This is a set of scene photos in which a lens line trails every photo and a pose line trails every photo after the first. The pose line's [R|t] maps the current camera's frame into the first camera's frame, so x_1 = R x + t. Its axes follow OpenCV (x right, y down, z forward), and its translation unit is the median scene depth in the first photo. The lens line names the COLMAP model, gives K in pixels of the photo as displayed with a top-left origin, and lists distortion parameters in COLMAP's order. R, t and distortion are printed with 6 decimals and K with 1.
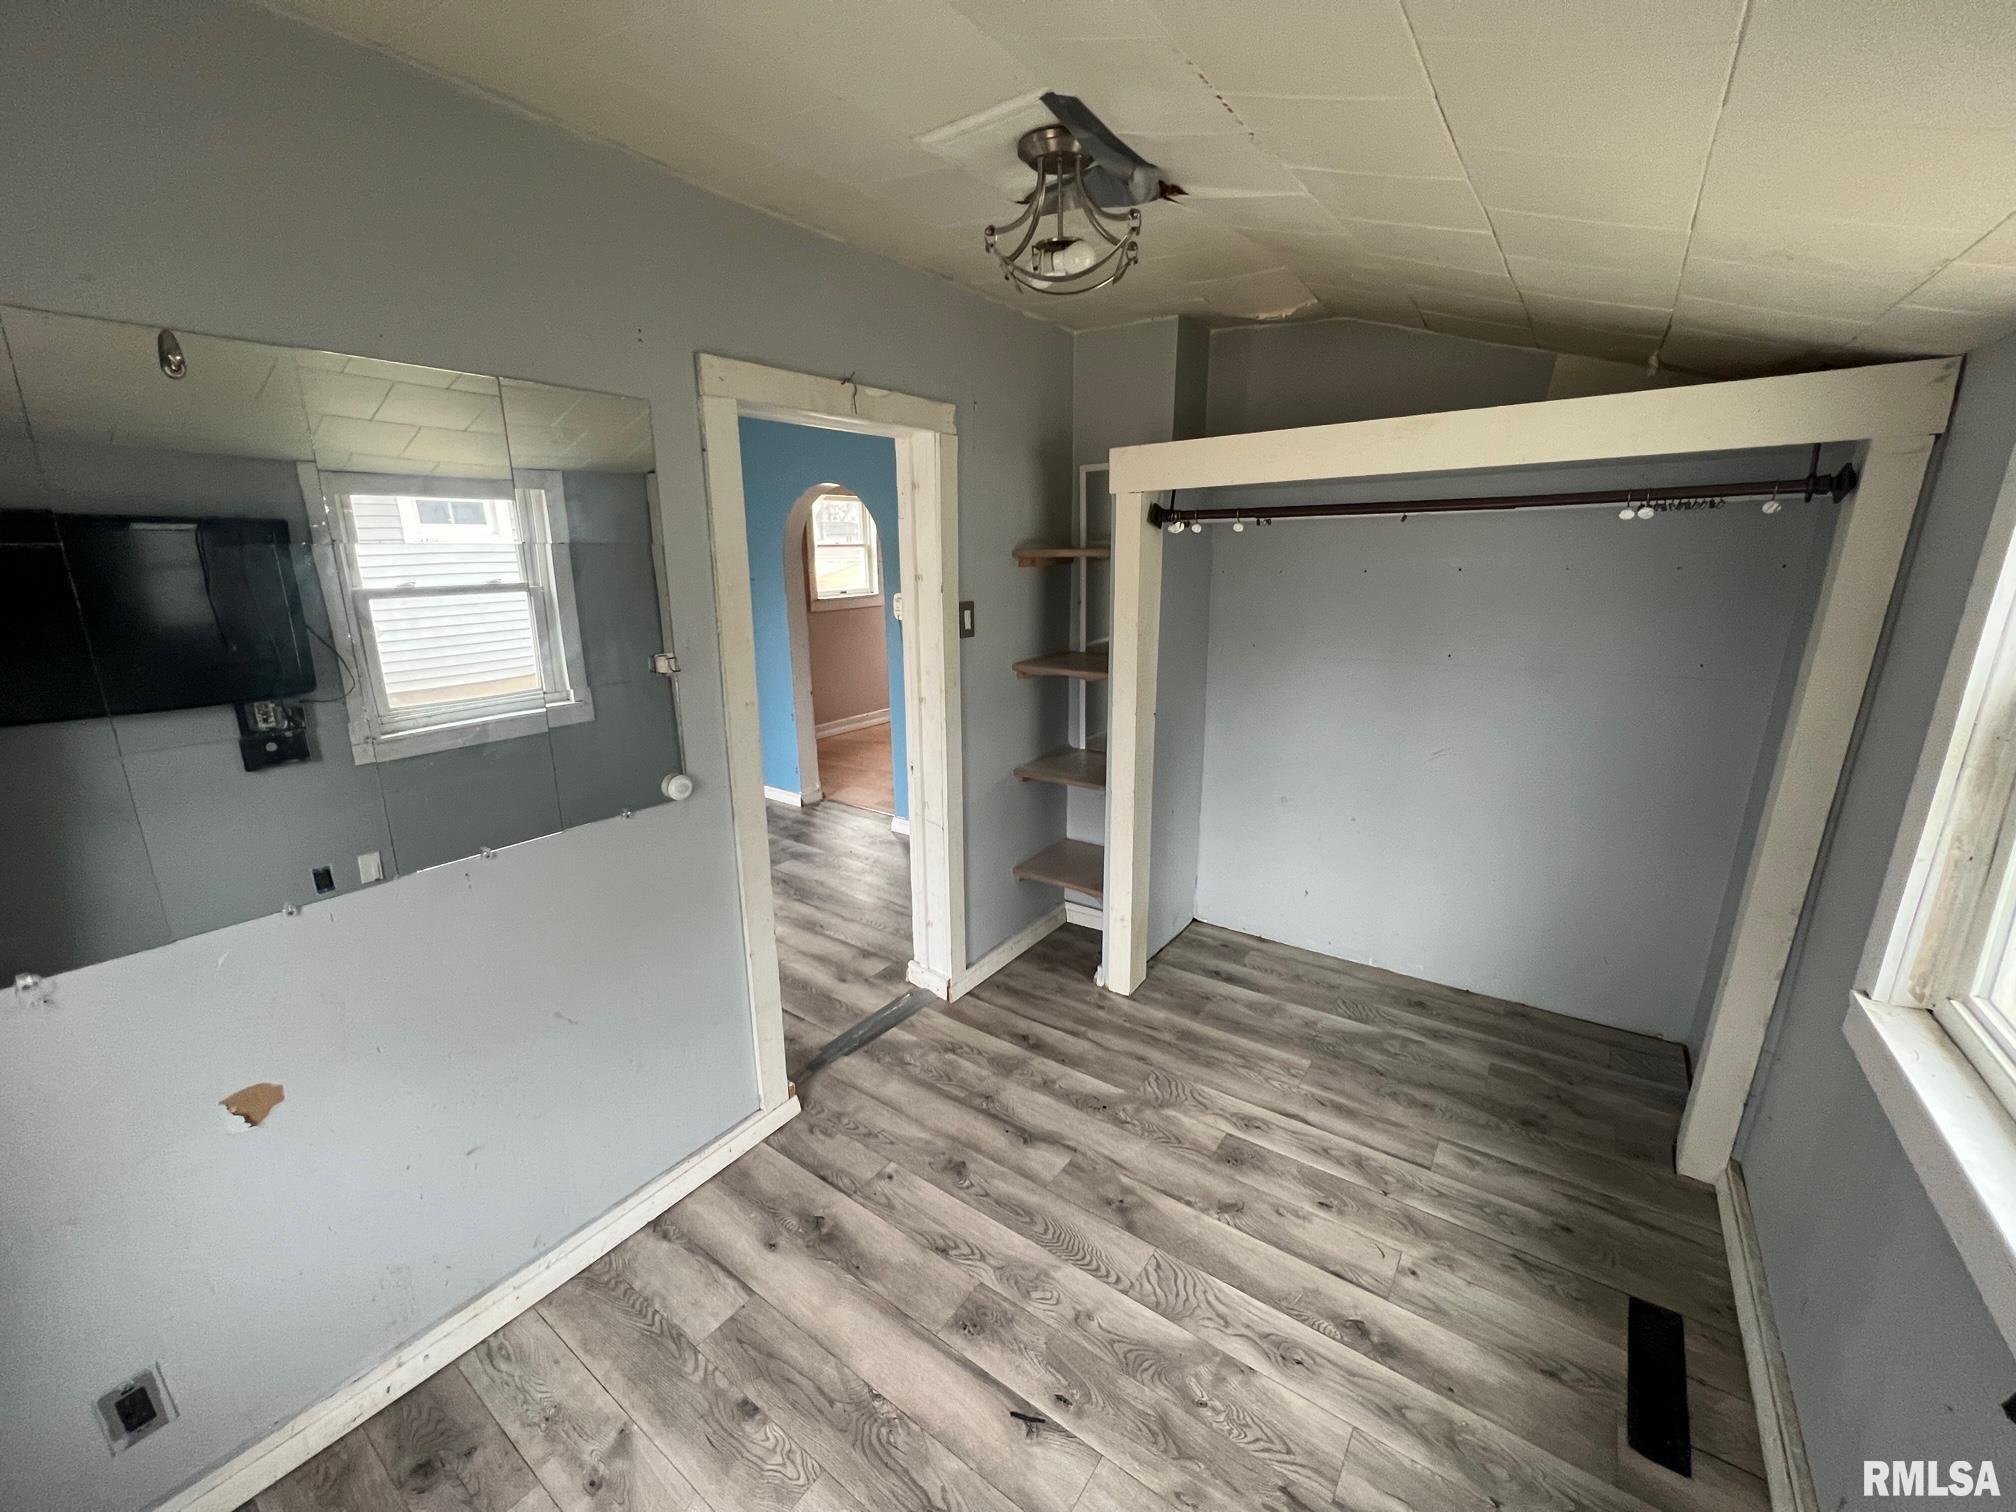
lens RADIAL K [[803.5, 0, 1004.2], [0, 803.5, 750.6], [0, 0, 1]] dist [0.001251, 0.000065]
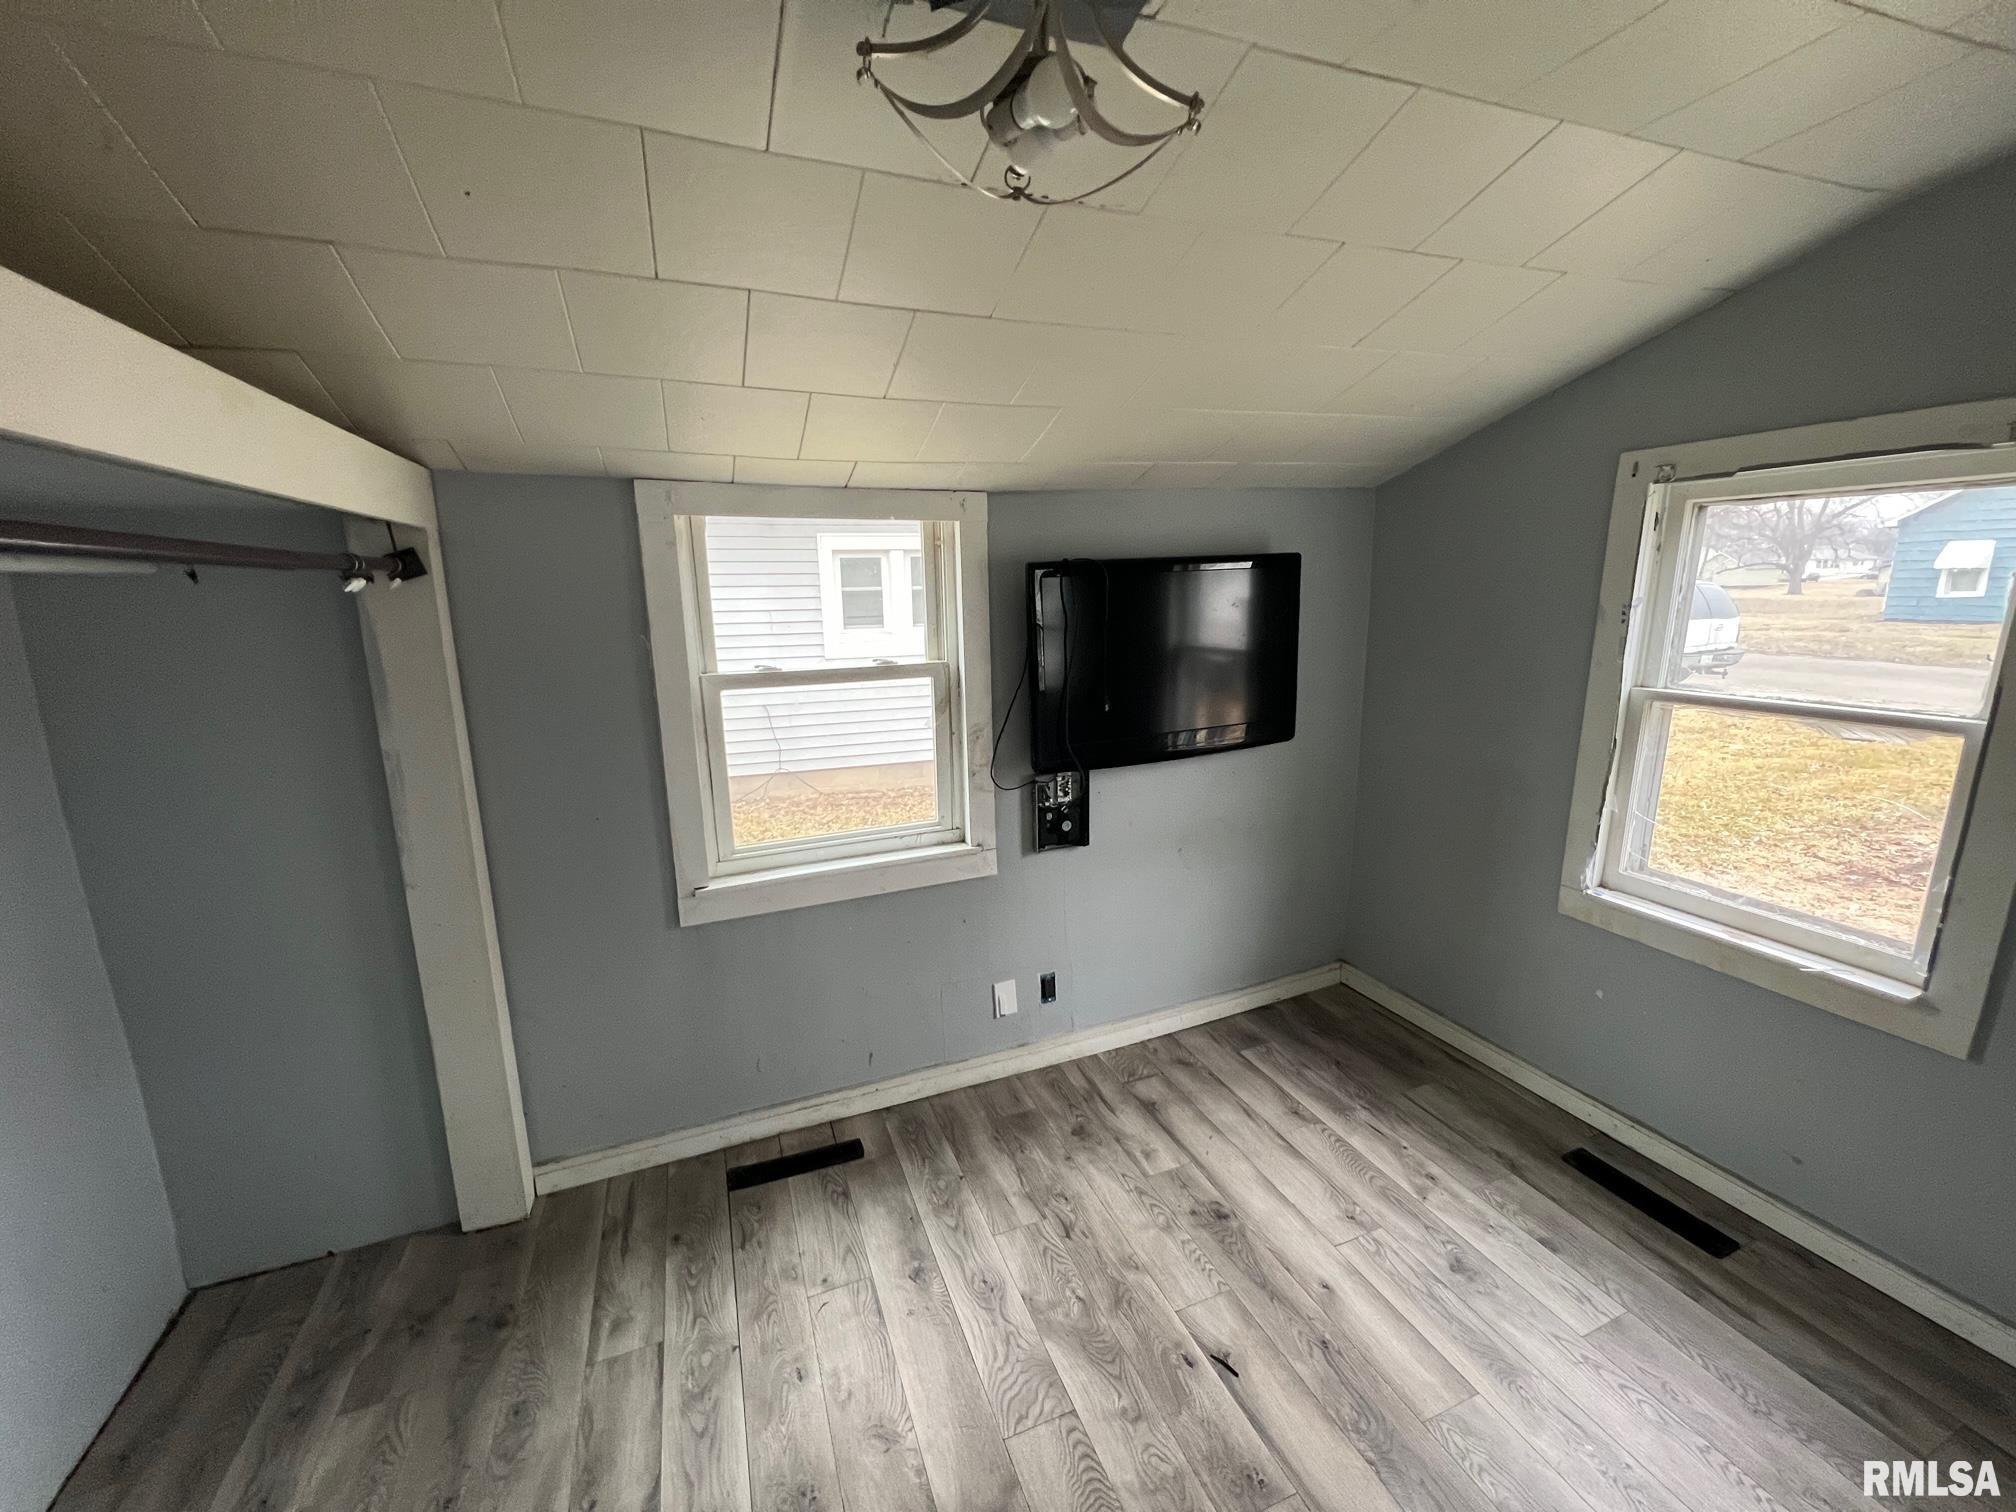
lens RADIAL K [[803.5, 0, 1004.3], [0, 803.5, 757.2], [0, 0, 1]] dist [0.001251, 0.000065]
pose [[-0.840412, -0.081052, 0.535853, -0.216610], [0.164825, 0.903689, 0.395195, -0.378392], [-0.516275, 0.420449, -0.746112, 1.451377]]
